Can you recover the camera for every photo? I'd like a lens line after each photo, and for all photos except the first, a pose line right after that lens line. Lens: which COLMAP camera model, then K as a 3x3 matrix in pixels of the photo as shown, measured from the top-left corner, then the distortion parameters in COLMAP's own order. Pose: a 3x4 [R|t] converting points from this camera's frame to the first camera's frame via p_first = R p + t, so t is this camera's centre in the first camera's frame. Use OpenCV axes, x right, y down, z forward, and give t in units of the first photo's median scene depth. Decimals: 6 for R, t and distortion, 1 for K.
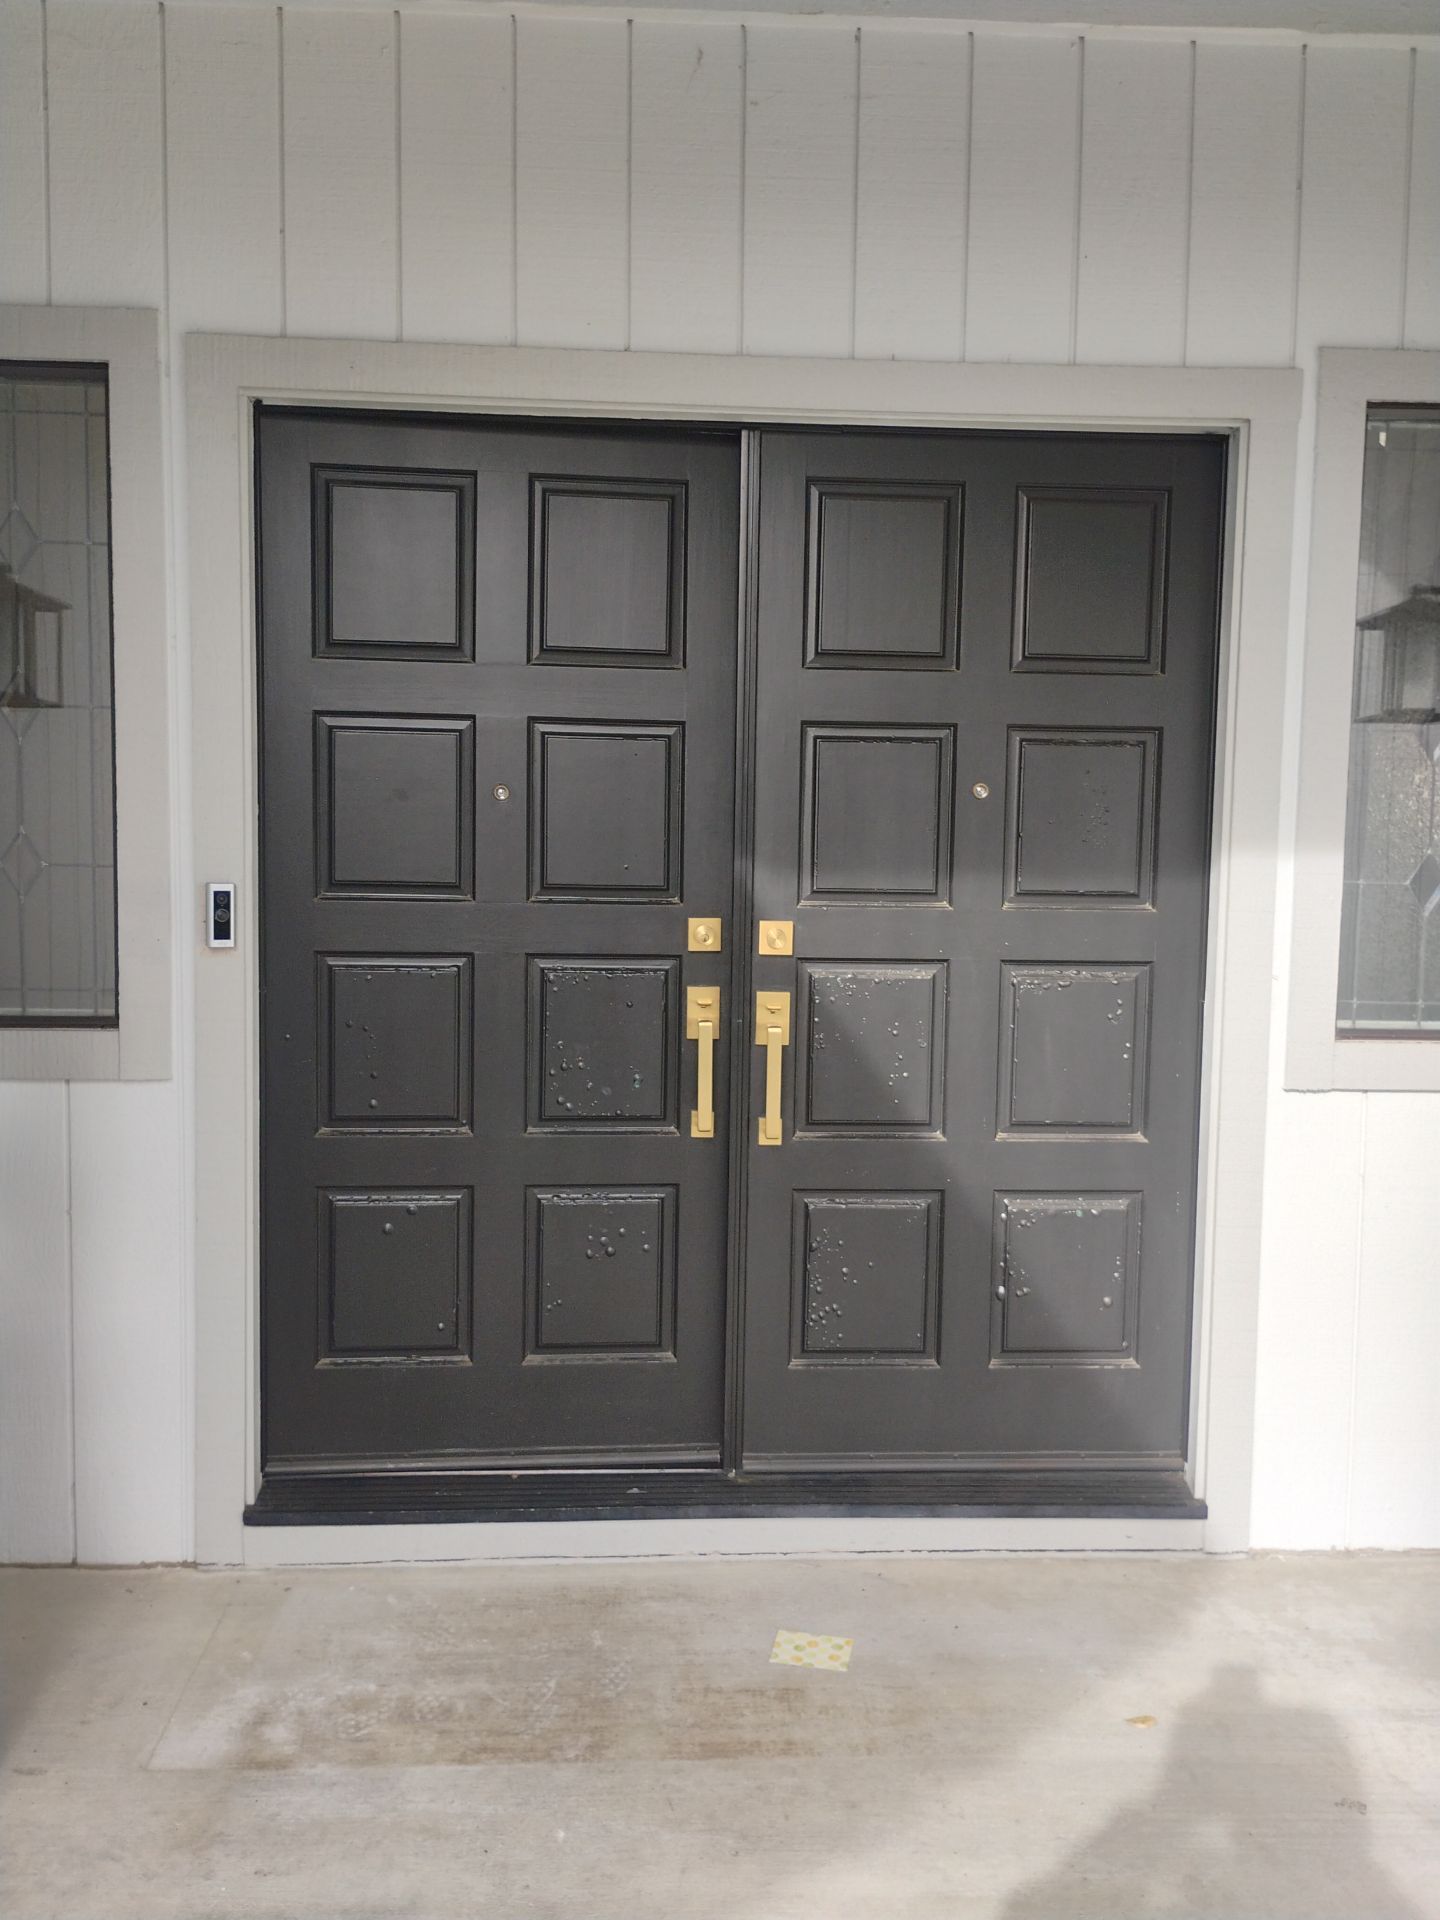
lens RADIAL K [[1585.0, 0, 728.6], [0, 1585.0, 966.2], [0, 0, 1]] dist [0.040149, -0.063802]
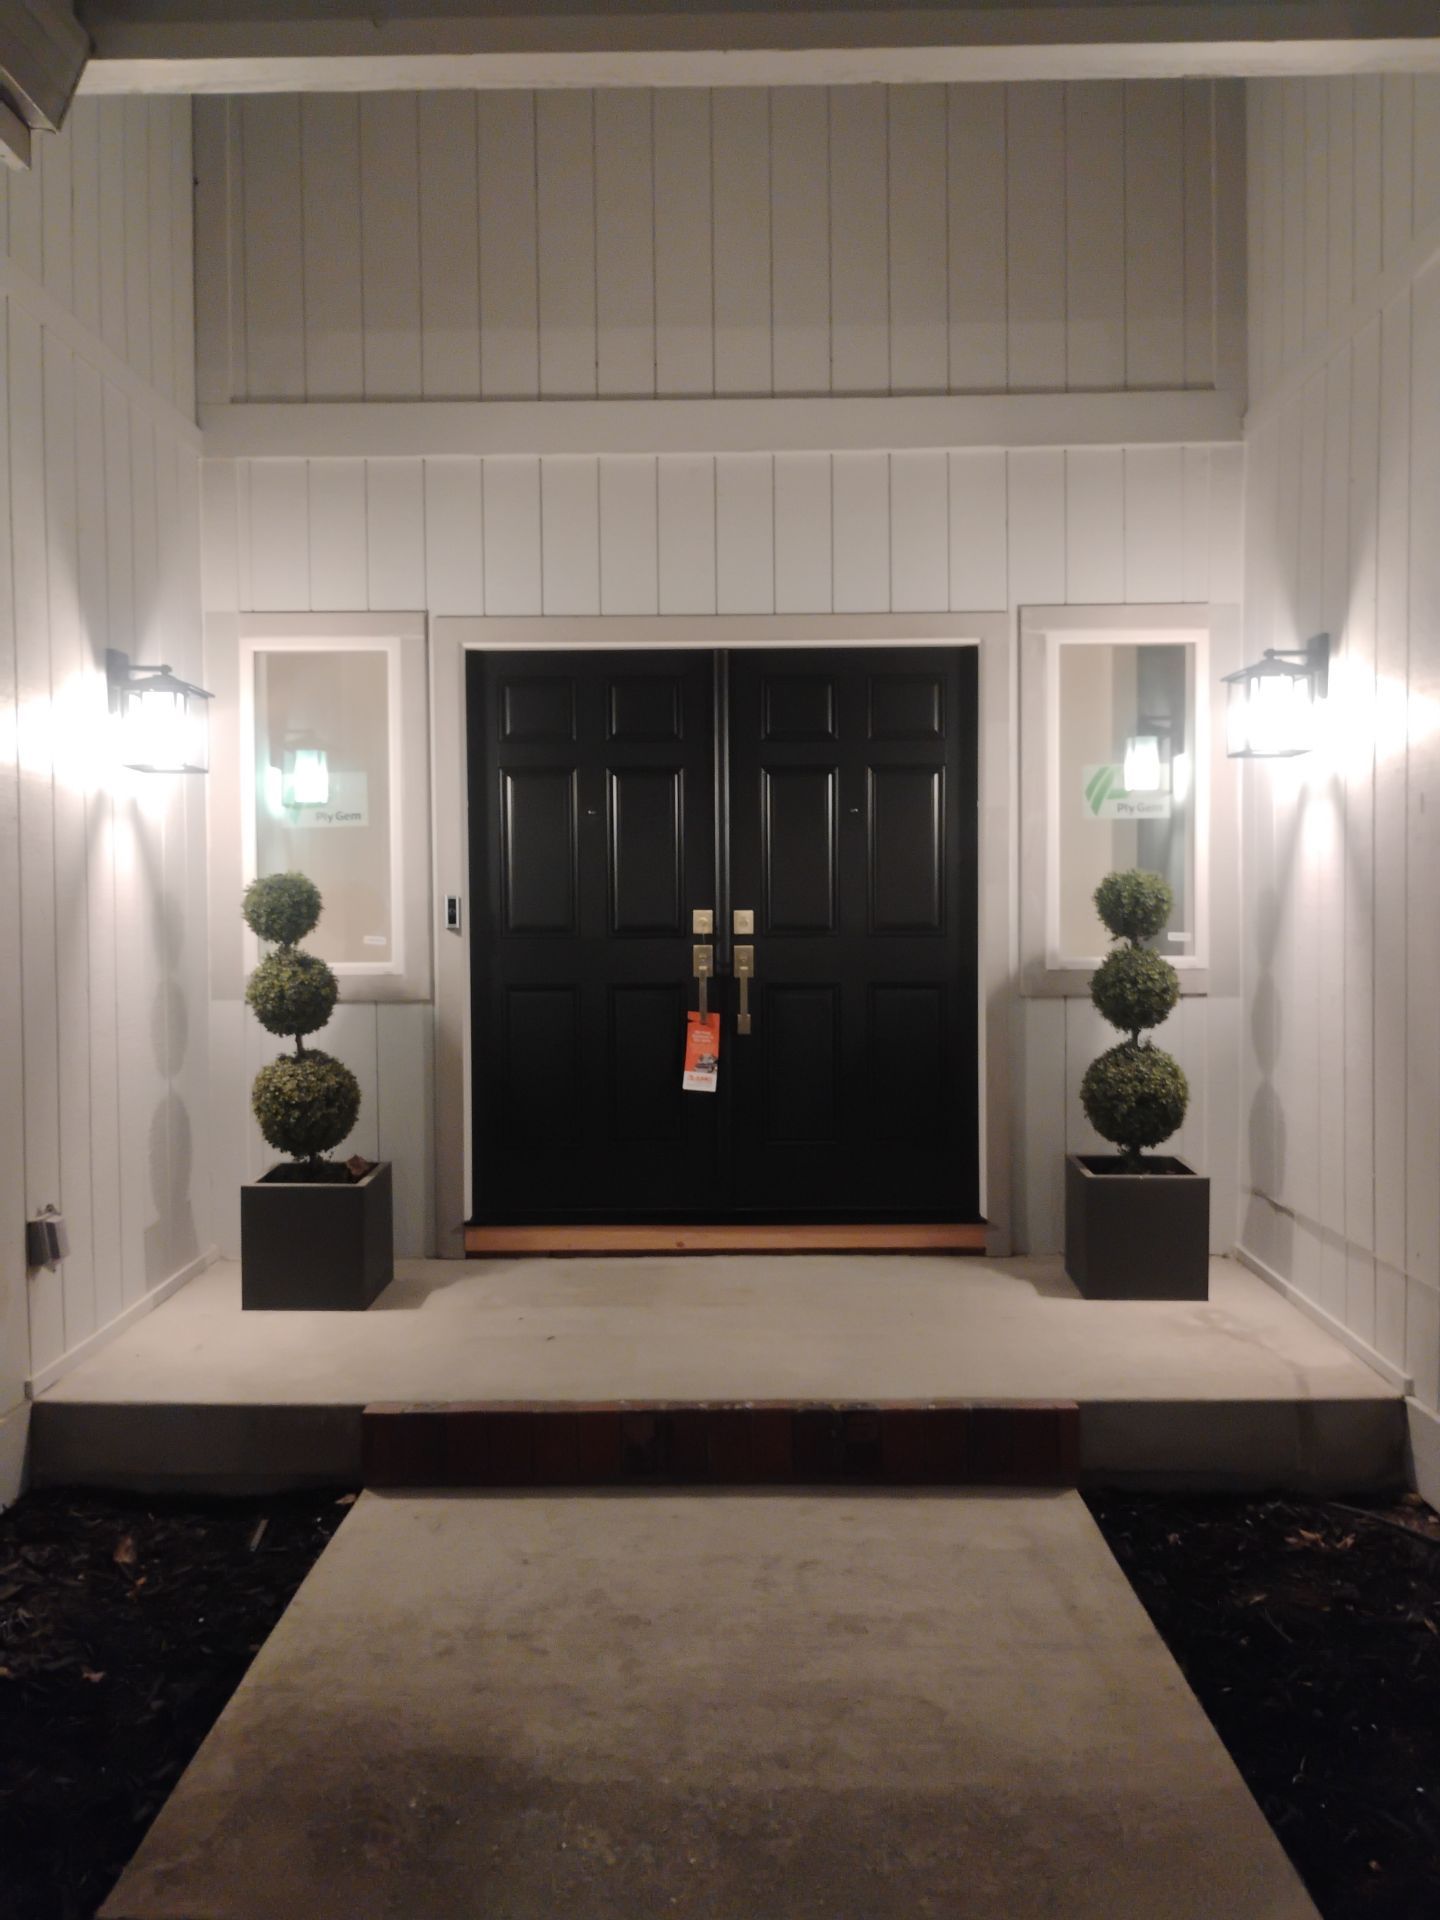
lens RADIAL K [[1585.0, 0, 735.2], [0, 1585.0, 972.5], [0, 0, 1]] dist [0.040149, -0.063802]
pose [[0.998349, -0.021390, -0.053309, 0.119179], [0.019447, 0.999137, -0.036707, 0.114013], [0.054049, 0.035609, 0.997903, -0.874532]]
